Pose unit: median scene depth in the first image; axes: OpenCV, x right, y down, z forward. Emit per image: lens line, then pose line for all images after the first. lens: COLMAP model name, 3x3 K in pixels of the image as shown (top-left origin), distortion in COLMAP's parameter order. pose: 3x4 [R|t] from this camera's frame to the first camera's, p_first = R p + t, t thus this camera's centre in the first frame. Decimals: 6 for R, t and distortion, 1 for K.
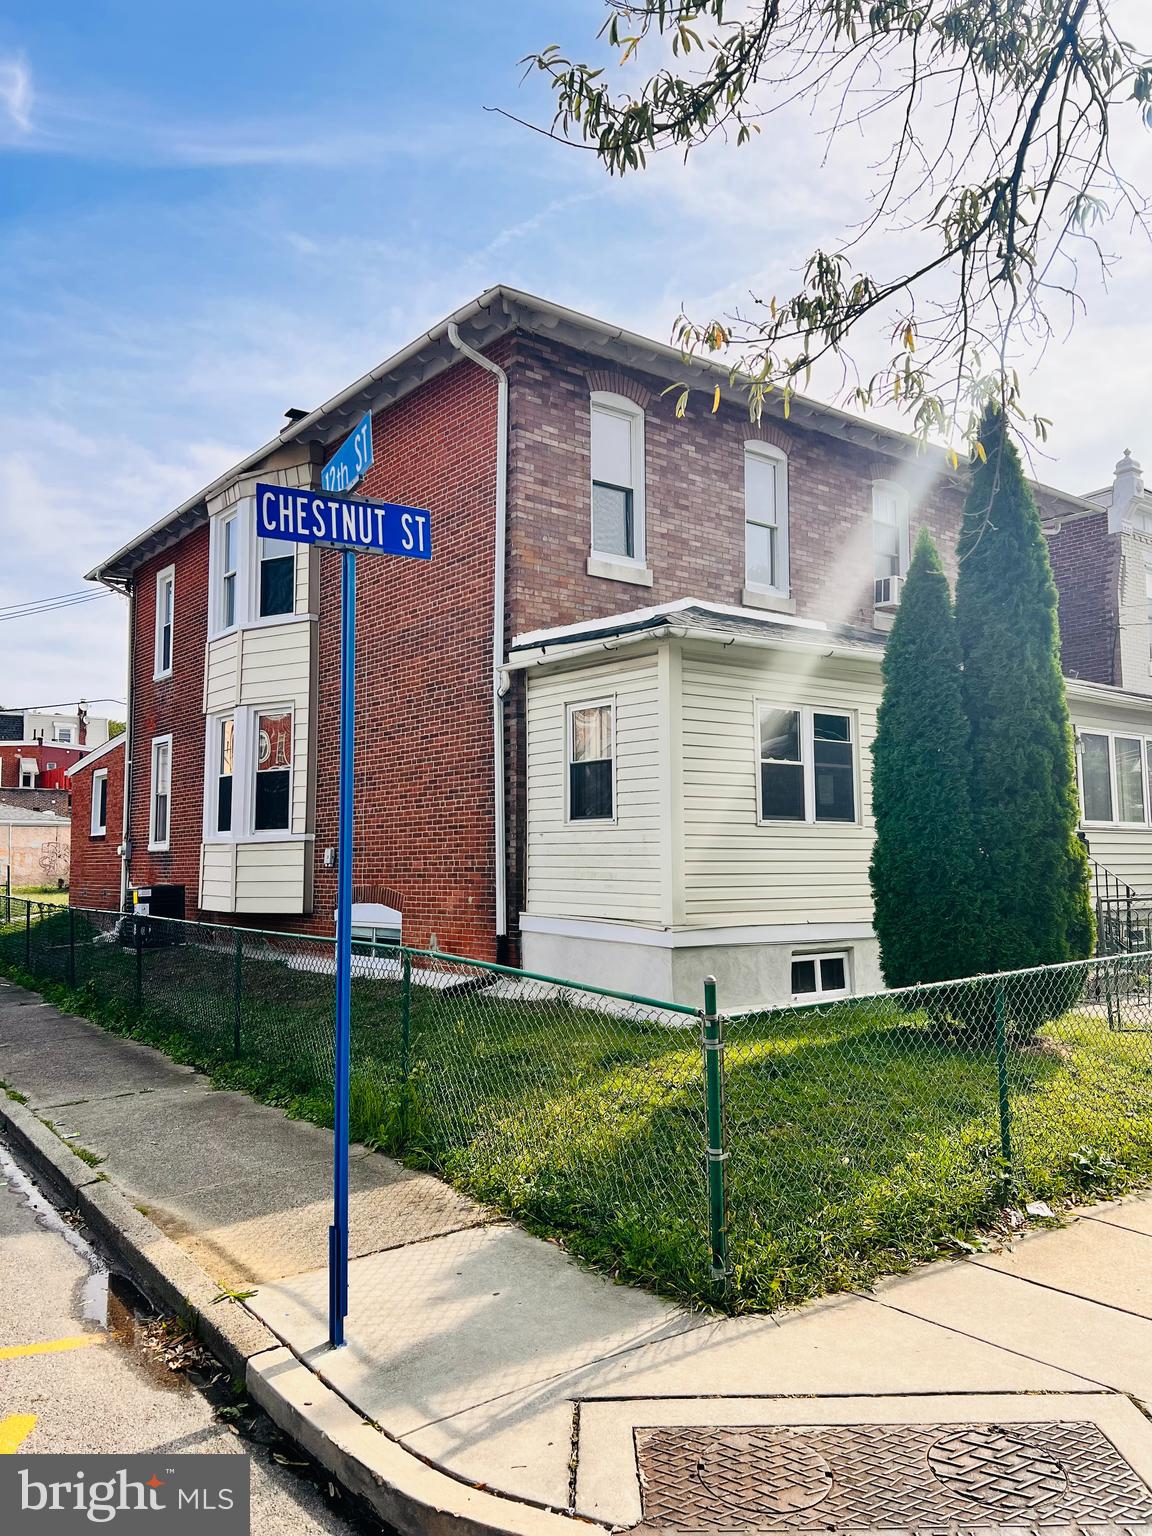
lens RADIAL K [[1190.7, 0, 576.9], [0, 1190.7, 758.2], [0, 0, 1]] dist [0.205009, -0.530352]
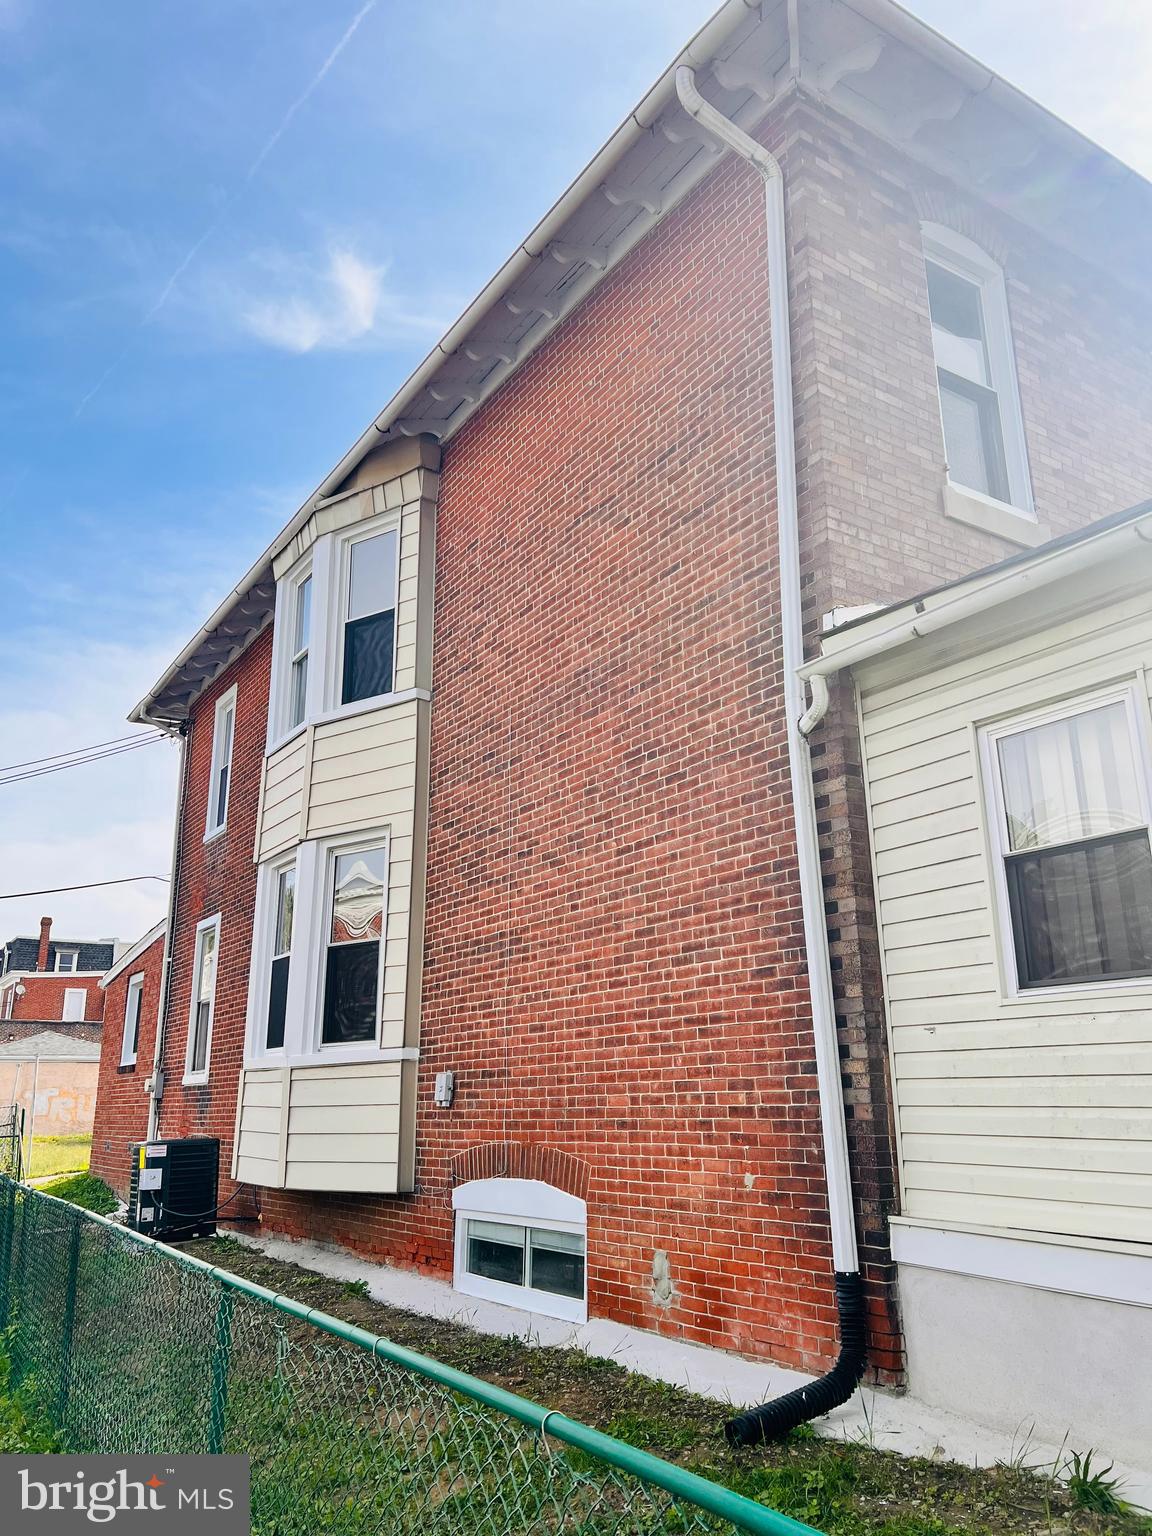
lens RADIAL K [[1190.7, 0, 576.9], [0, 1190.7, 758.2], [0, 0, 1]] dist [0.205009, -0.530352]
pose [[0.996411, -0.029521, -0.079327, -0.108027], [0.013960, 0.981691, -0.189970, 0.044097], [0.083483, 0.188181, 0.978580, 0.483082]]
